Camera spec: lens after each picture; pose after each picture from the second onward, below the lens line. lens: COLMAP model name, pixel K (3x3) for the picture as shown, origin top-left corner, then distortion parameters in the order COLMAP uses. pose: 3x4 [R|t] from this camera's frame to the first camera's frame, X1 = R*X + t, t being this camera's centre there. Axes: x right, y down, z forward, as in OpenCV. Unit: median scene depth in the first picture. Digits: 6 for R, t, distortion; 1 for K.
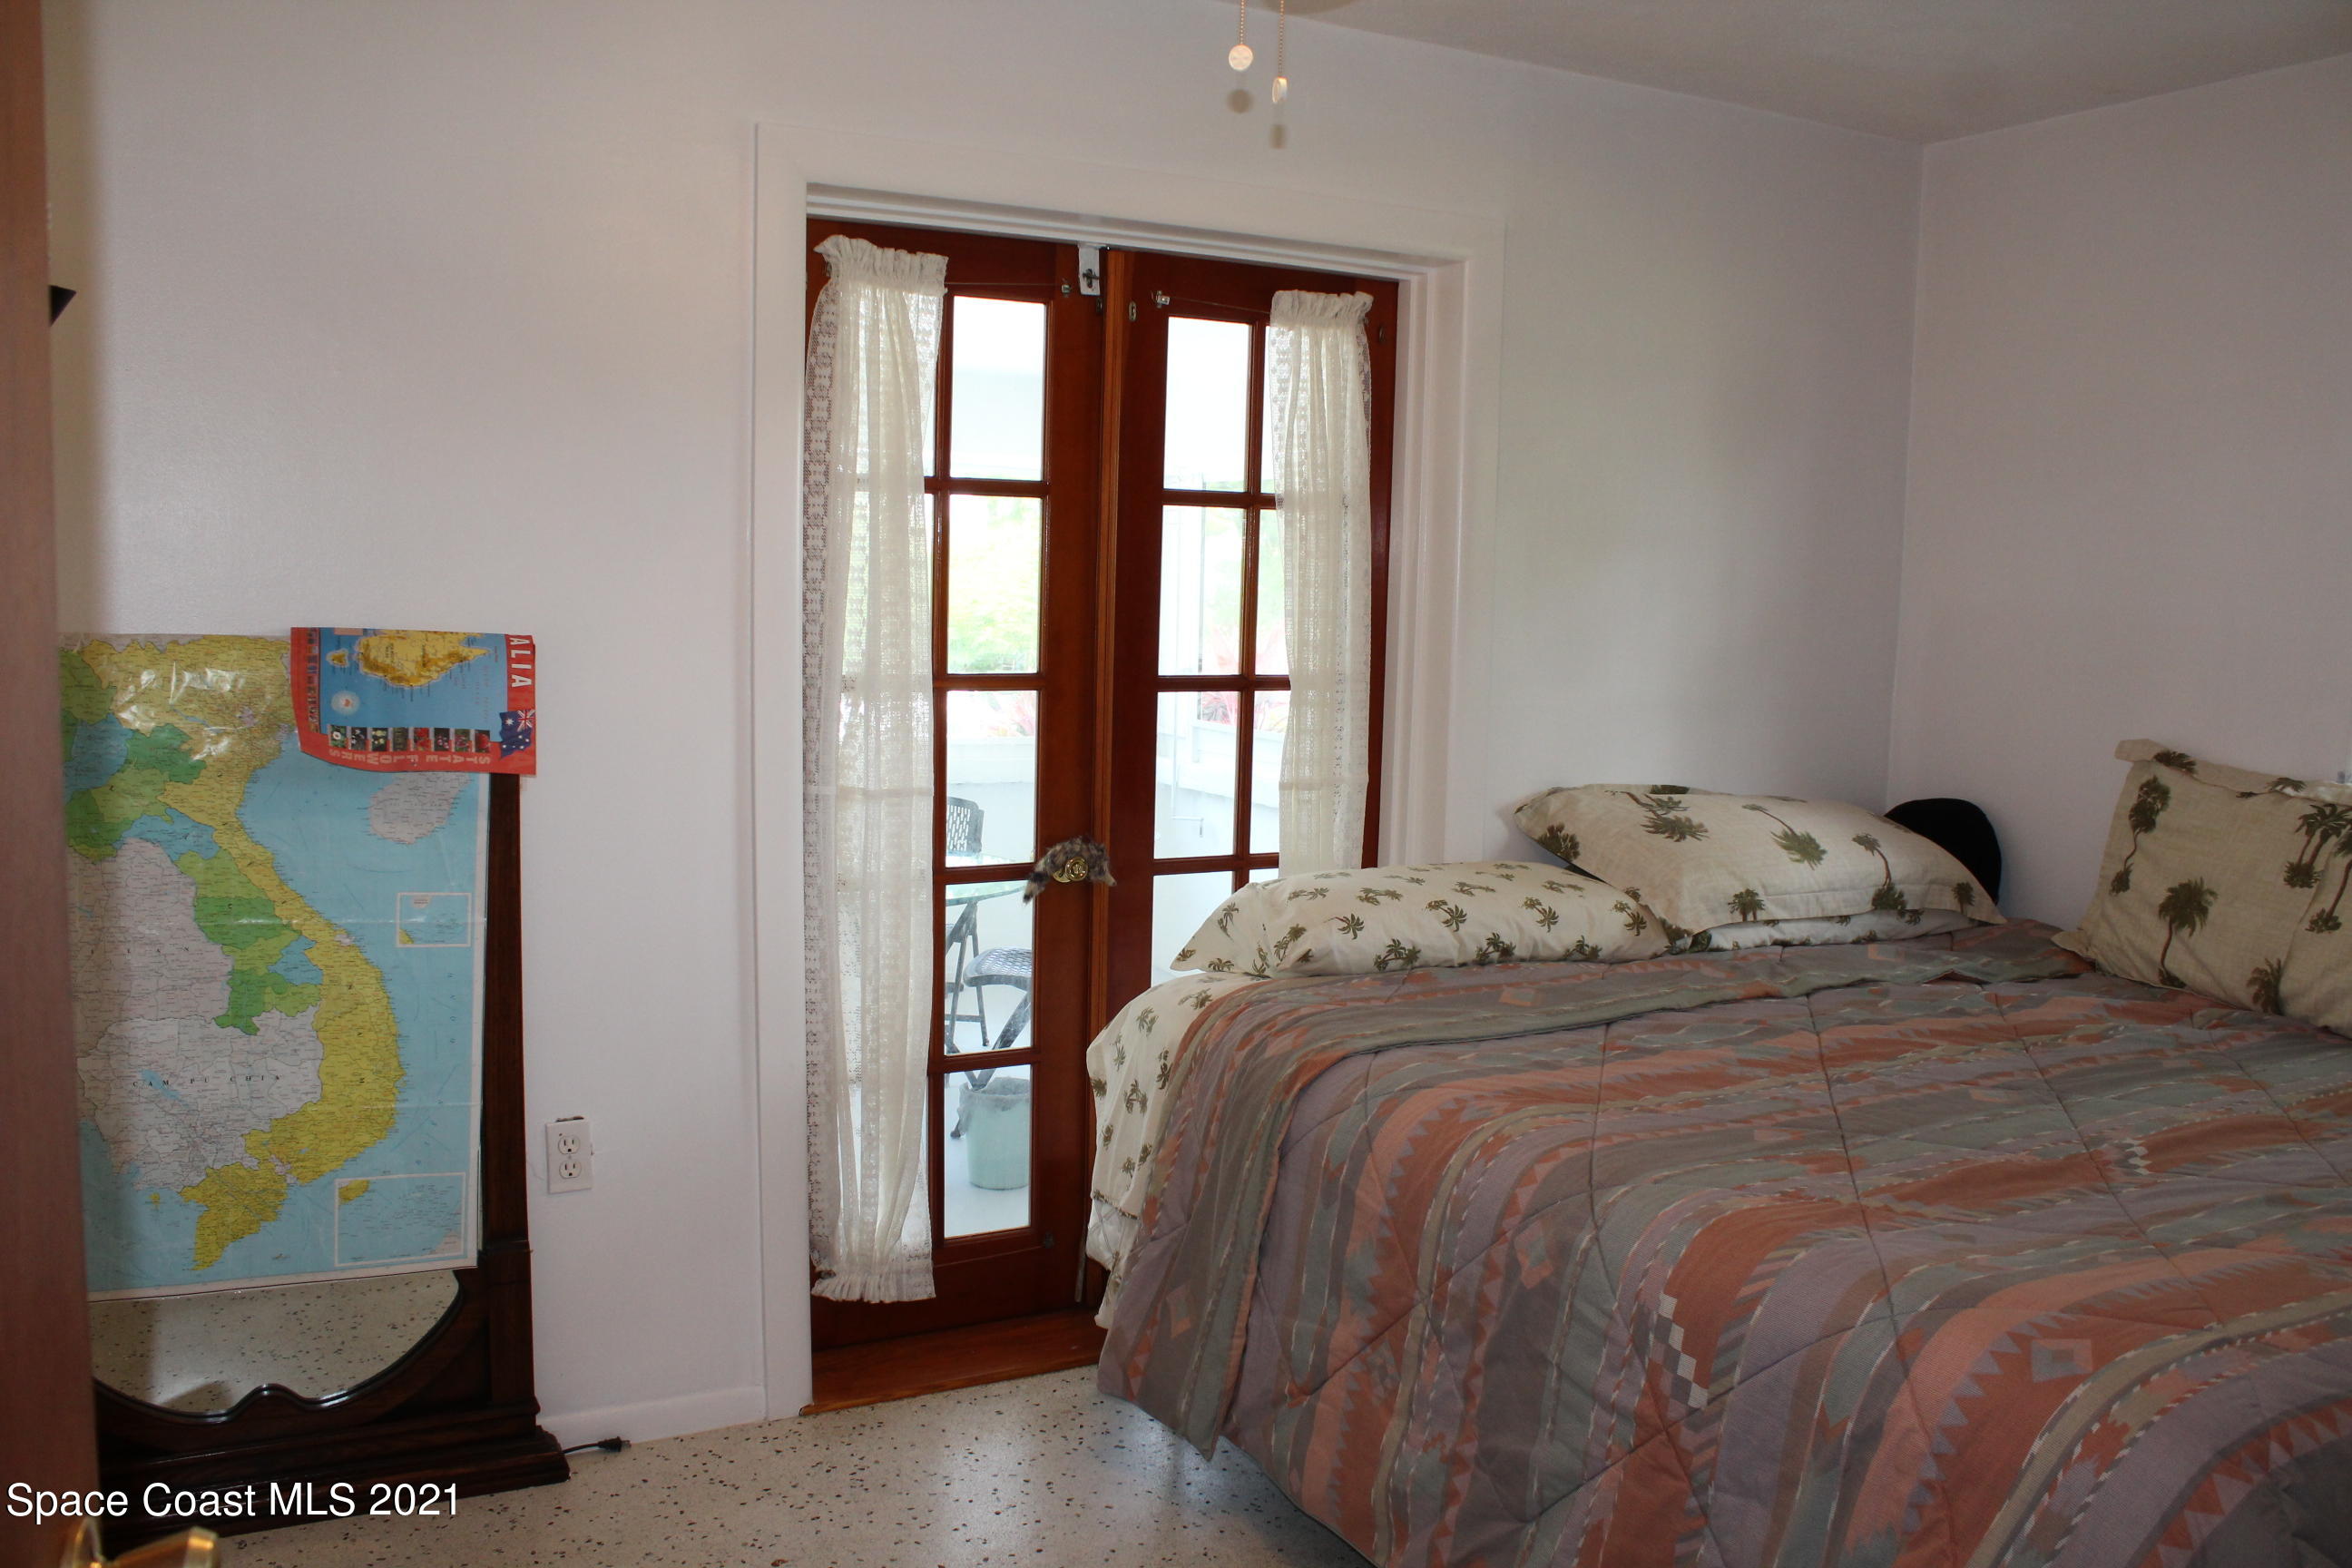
lens RADIAL K [[1969.9, 0, 1180.6], [0, 1969.9, 789.8], [0, 0, 1]] dist [-0.166677, 0.152433]
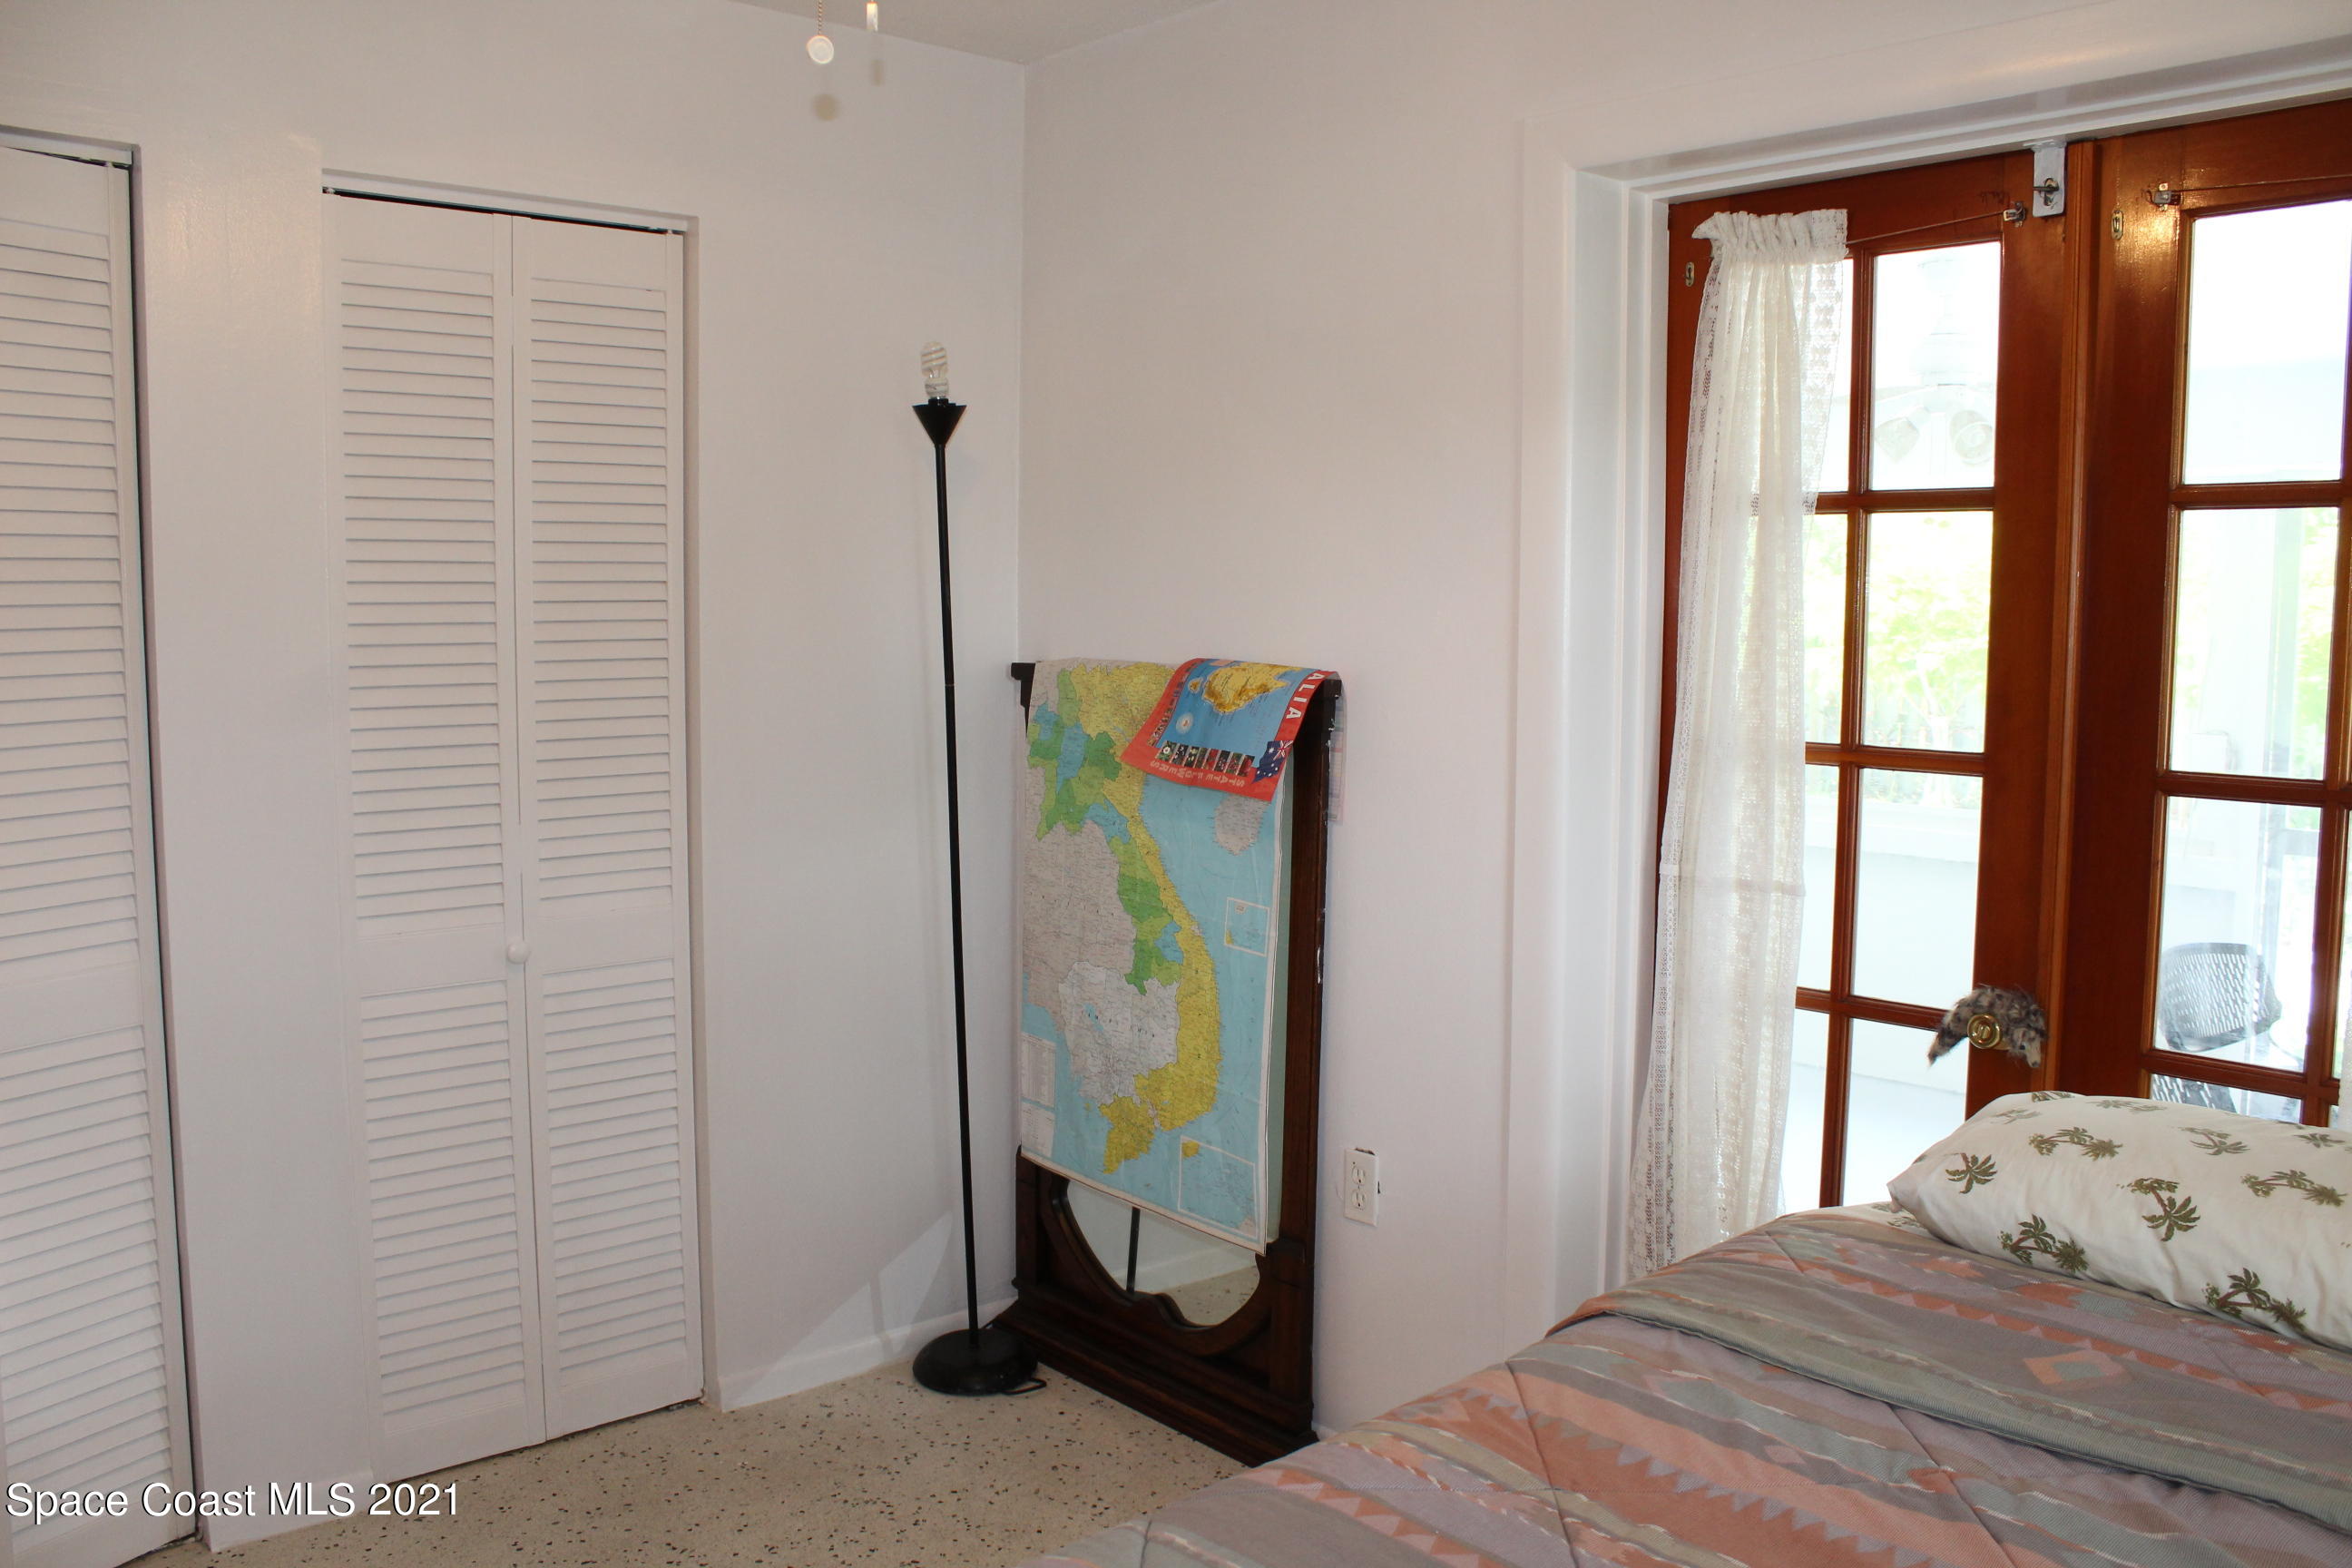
lens RADIAL K [[1969.9, 0, 1180.1], [0, 1969.9, 796.6], [0, 0, 1]] dist [-0.166677, 0.152433]
pose [[0.230923, 0.072418, -0.970273, 0.667219], [-0.112620, 0.992513, 0.047275, -0.053227], [0.966432, 0.098355, 0.237350, 0.669786]]
